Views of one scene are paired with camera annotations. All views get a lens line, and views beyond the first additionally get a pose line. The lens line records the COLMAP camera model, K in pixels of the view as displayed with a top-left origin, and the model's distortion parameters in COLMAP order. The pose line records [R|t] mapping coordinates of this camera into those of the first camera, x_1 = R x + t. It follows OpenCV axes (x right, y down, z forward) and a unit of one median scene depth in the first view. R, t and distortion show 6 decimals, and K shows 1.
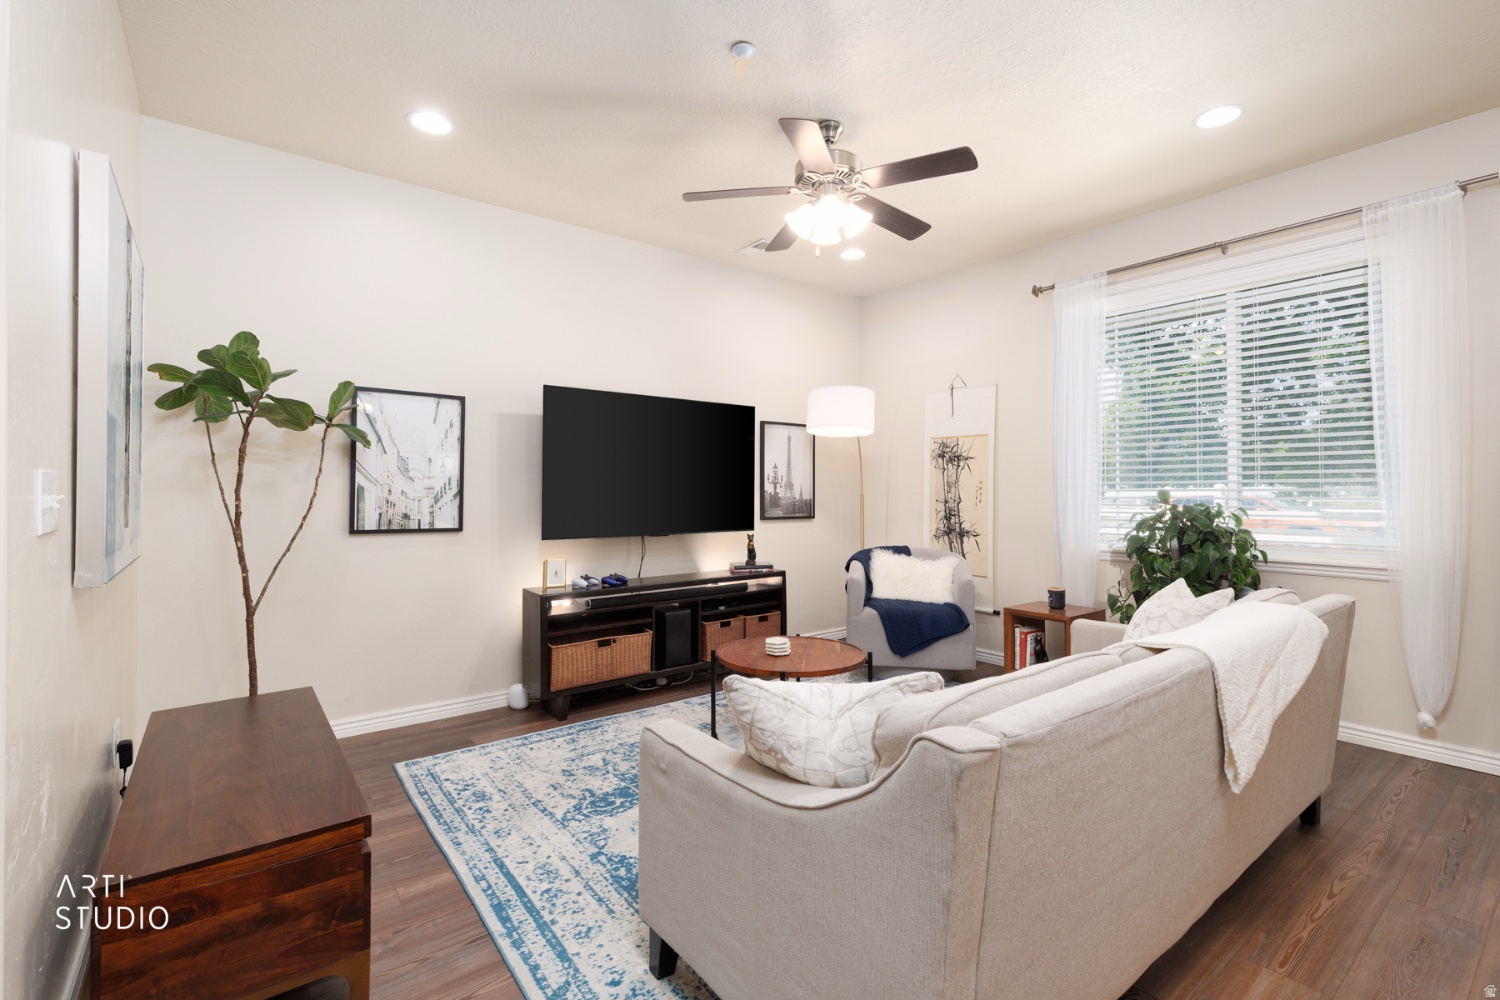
lens RADIAL K [[674.7, 0, 759.4], [0, 674.7, 486.3], [0, 0, 1]] dist [0.009104, -0.000878]
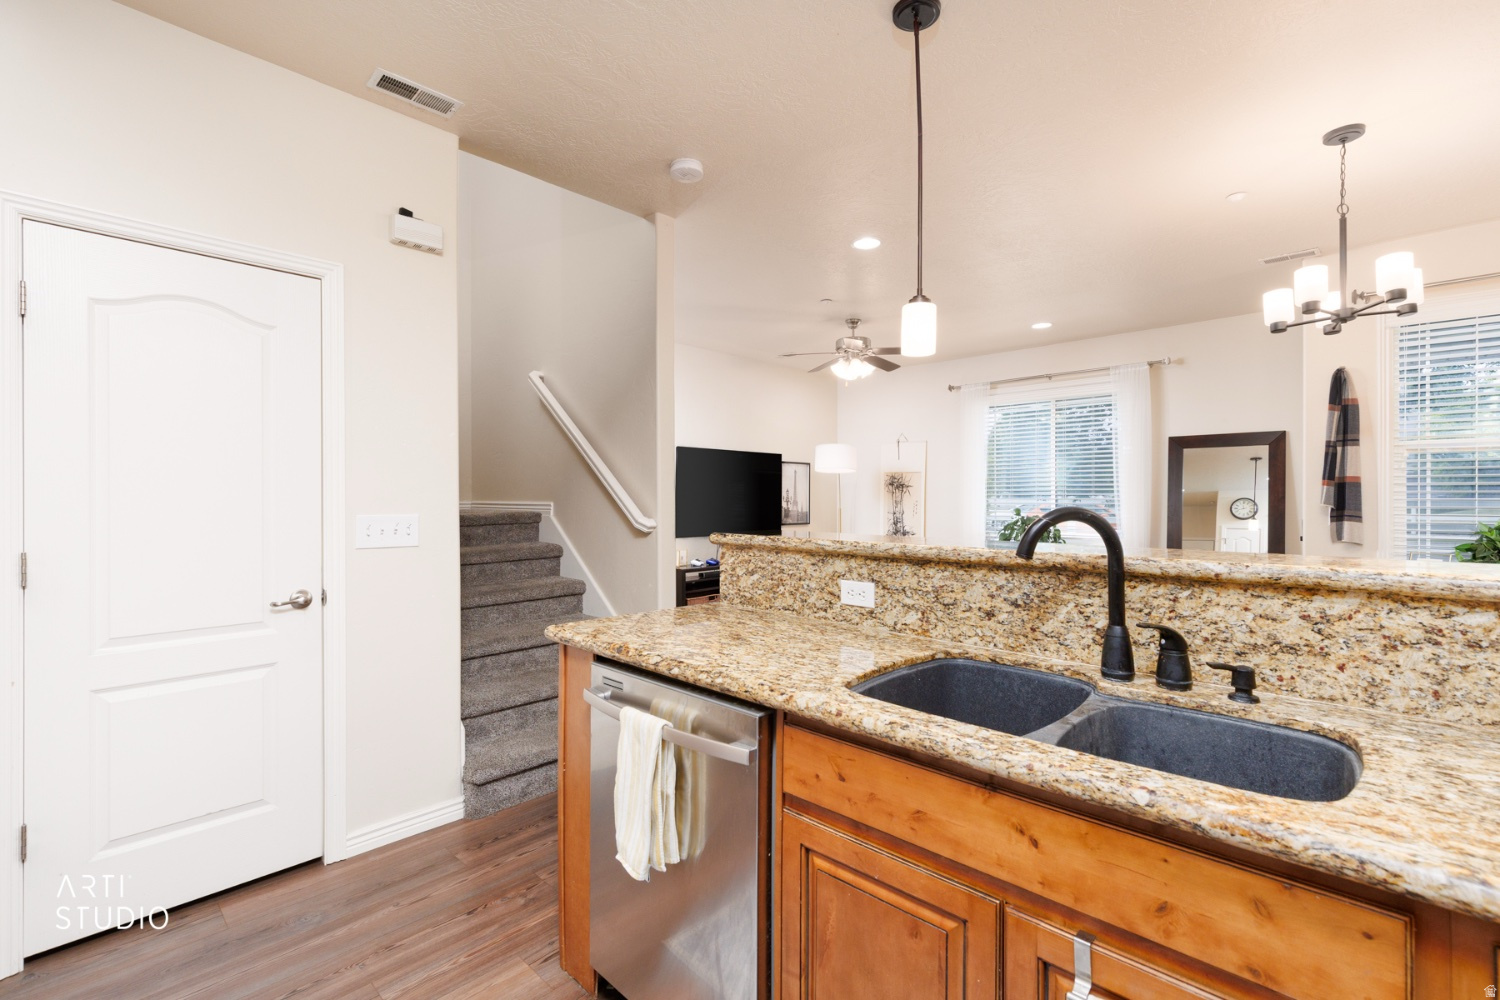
lens RADIAL K [[674.7, 0, 761.5], [0, 674.7, 500.1], [0, 0, 1]] dist [0.009104, -0.000878]
pose [[0.989938, -0.000345, 0.141503, -0.328881], [-0.001636, 0.999902, 0.013881, -0.038187], [-0.141494, -0.013973, 0.989840, -0.669789]]
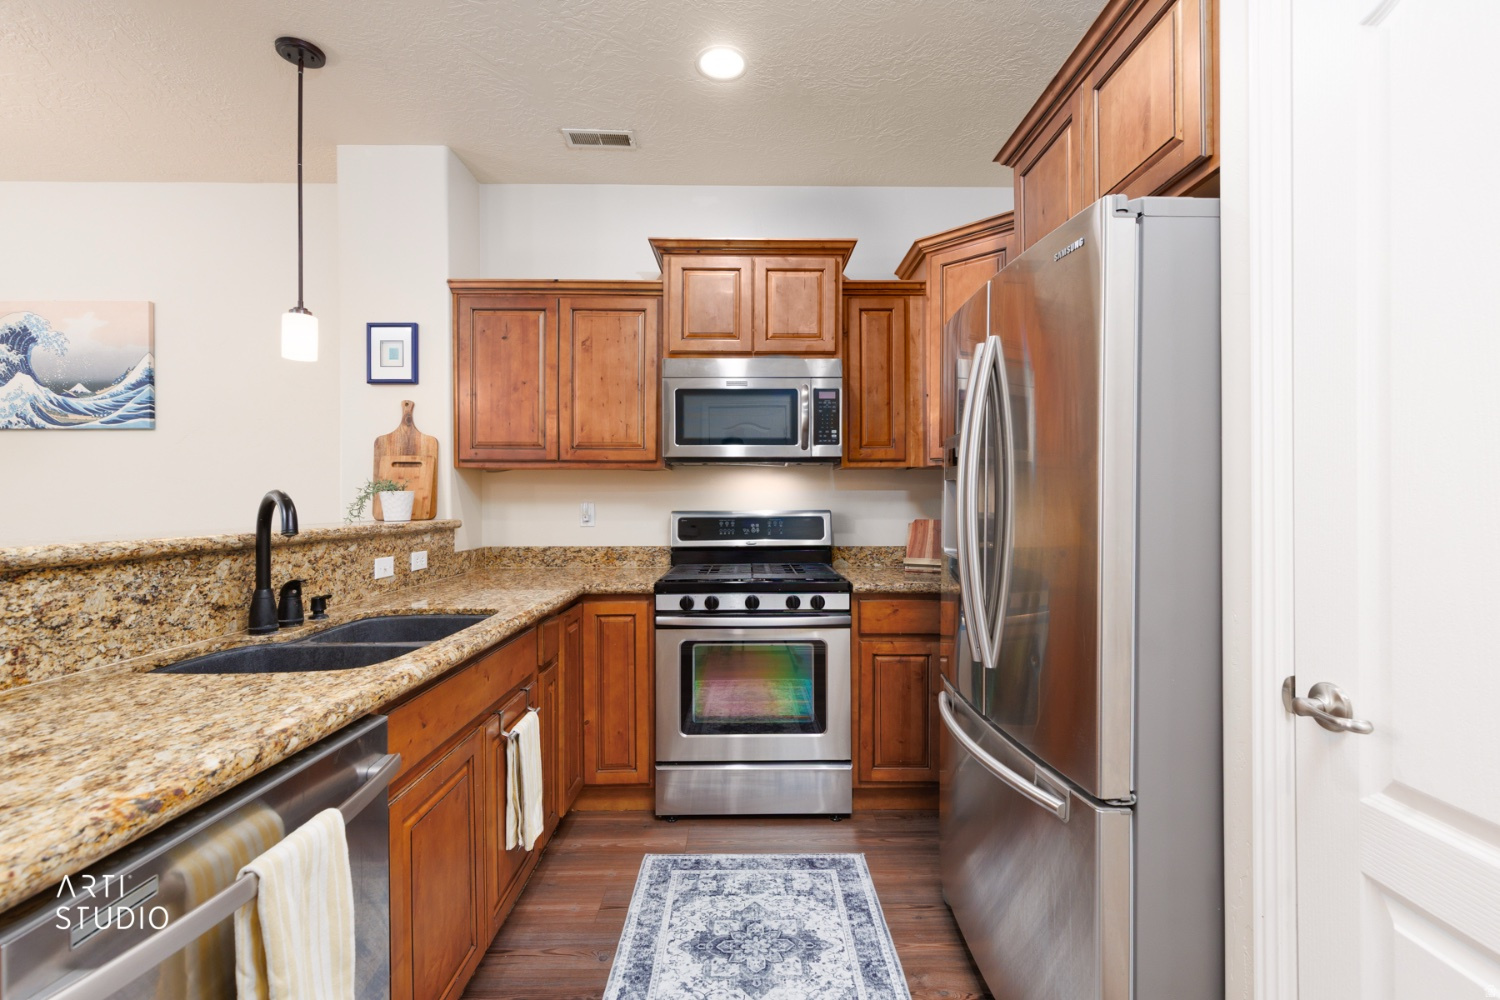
lens RADIAL K [[674.7, 0, 753.3], [0, 674.7, 504.3], [0, 0, 1]] dist [0.009104, -0.000878]
pose [[-0.786706, -0.000817, 0.617327, -0.607965], [-0.003031, 0.999992, -0.002539, -0.020568], [-0.617320, -0.003869, -0.786702, -0.184809]]
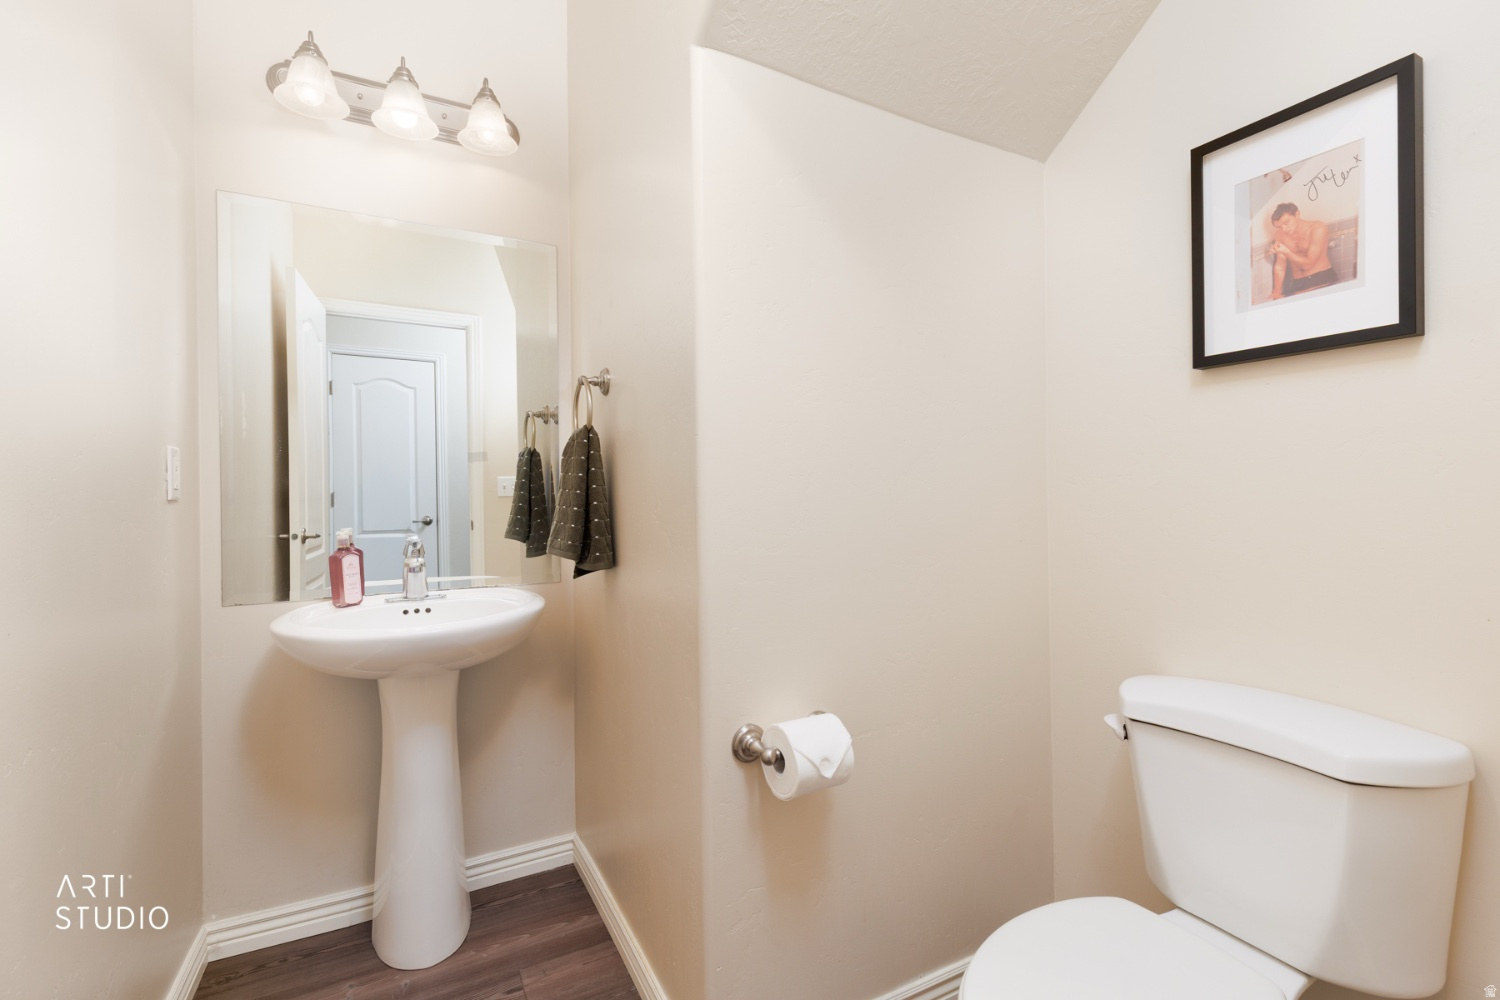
lens RADIAL K [[674.7, 0, 756.1], [0, 674.7, 496.4], [0, 0, 1]] dist [0.009104, -0.000878]
pose [[0.186344, -0.007423, 0.982456, -0.031072], [-0.001357, 0.999969, 0.007813, -0.119481], [-0.982484, -0.002789, 0.186328, -0.420655]]
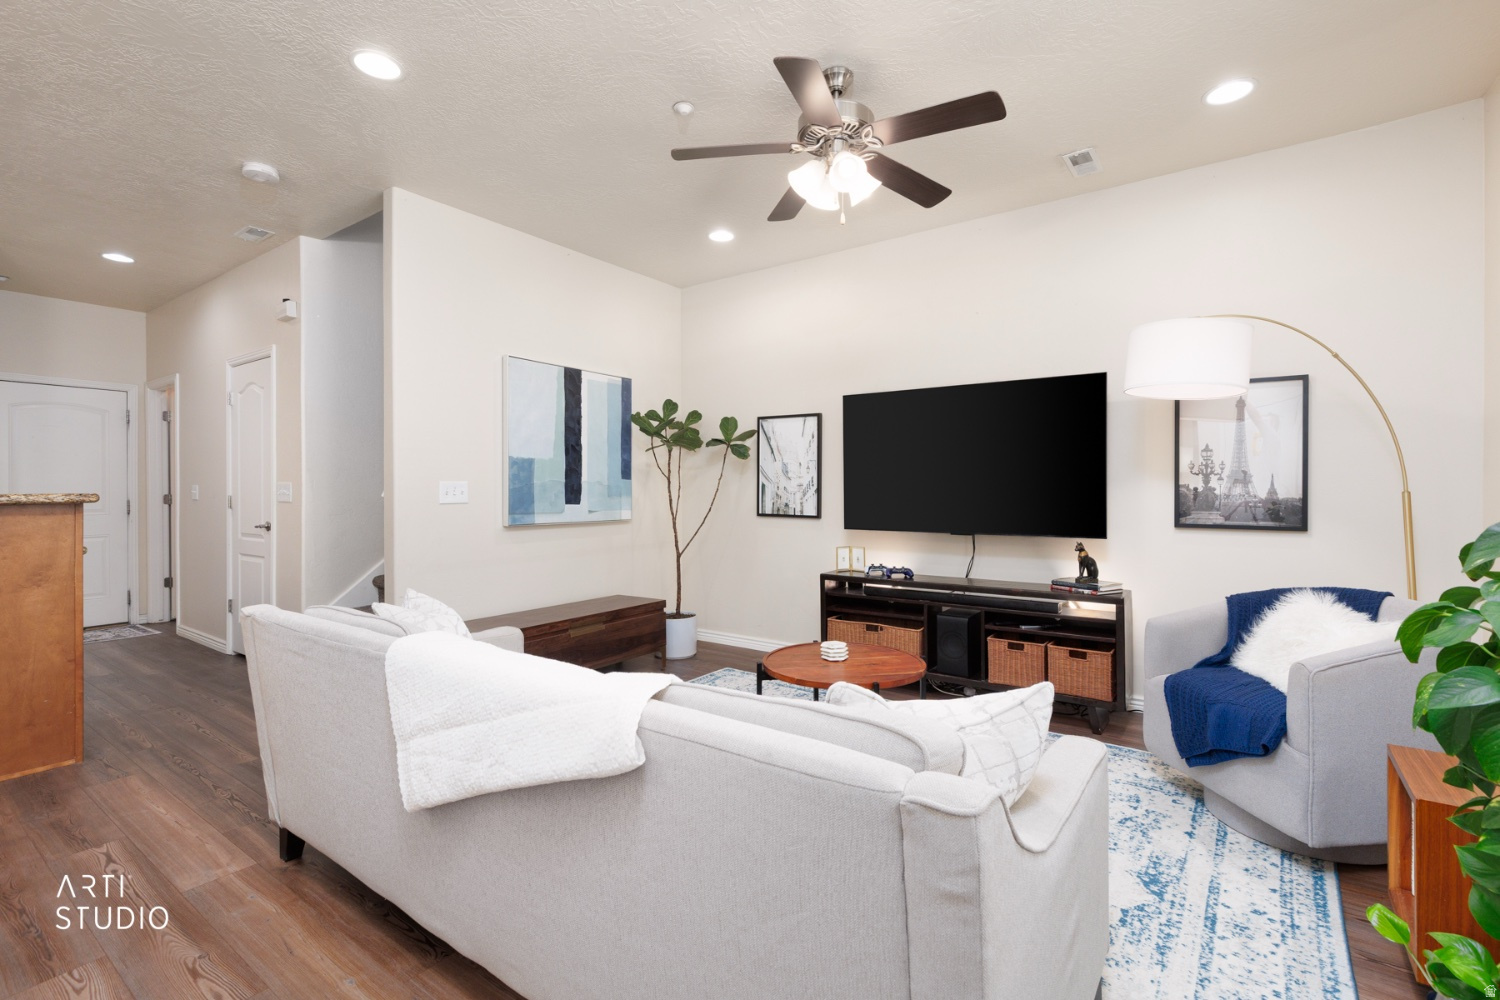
lens RADIAL K [[674.7, 0, 749.9], [0, 674.7, 496.6], [0, 0, 1]] dist [0.009104, -0.000878]
pose [[0.267545, 0.007667, -0.963515, 0.710856], [0.006566, 0.999931, 0.009780, 0.011022], [0.963523, -0.008943, 0.267476, 0.500868]]
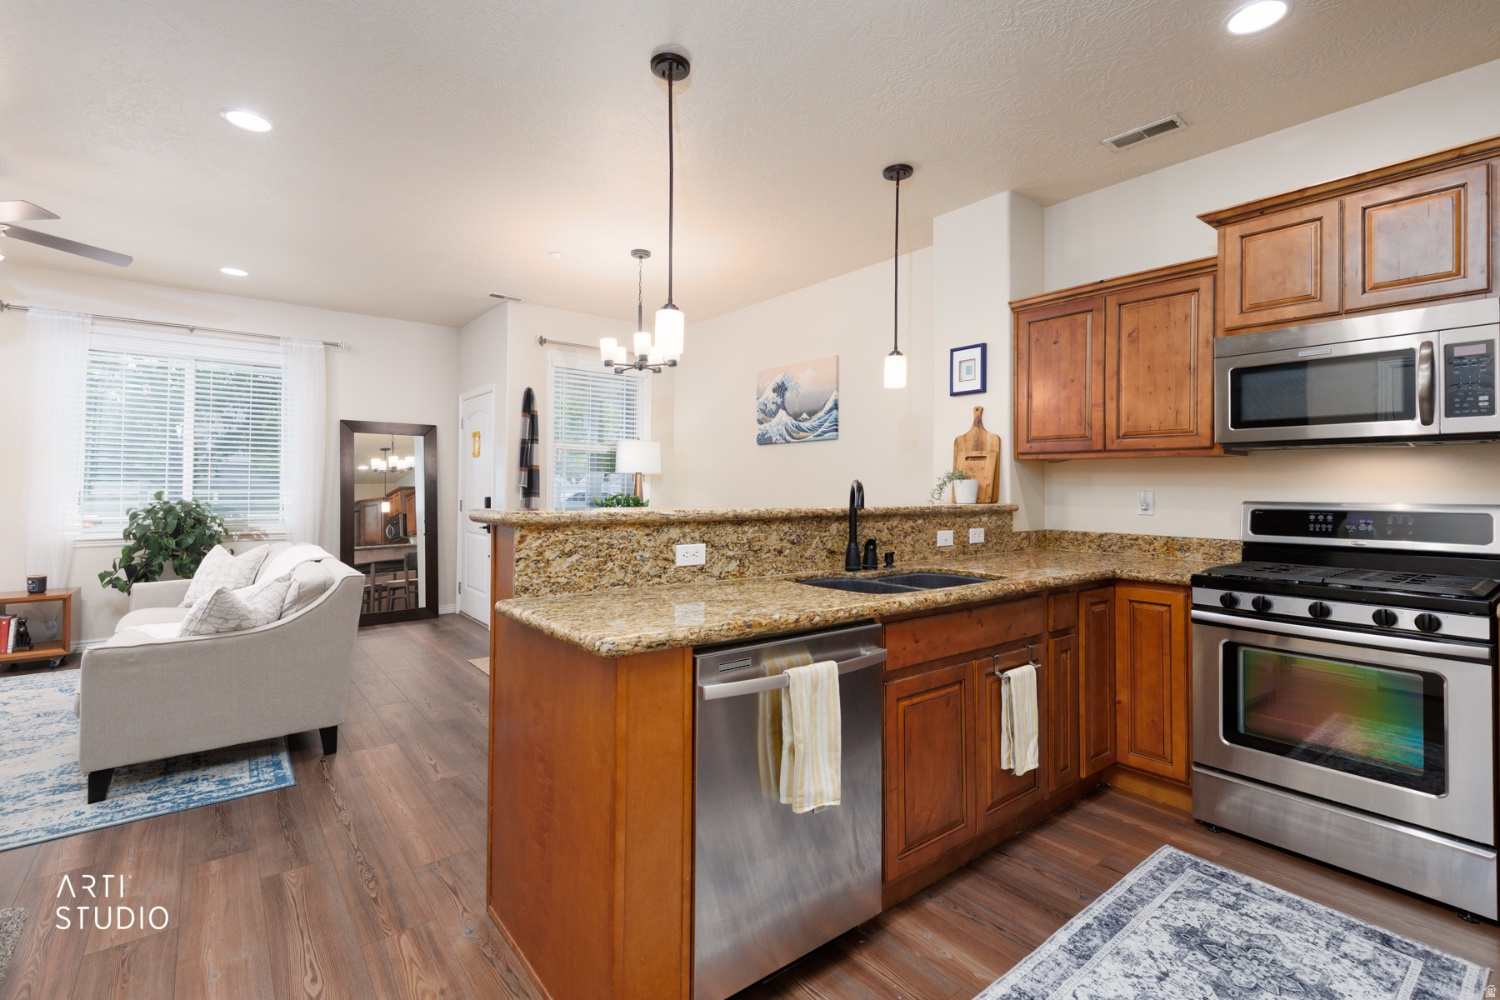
lens RADIAL K [[674.7, 0, 753.4], [0, 674.7, 488.6], [0, 0, 1]] dist [0.009104, -0.000878]
pose [[-0.001062, -0.002013, 0.999997, -0.770977], [-0.016731, 0.999858, 0.001995, -0.020647], [-0.999859, -0.016729, -0.001096, -0.232085]]
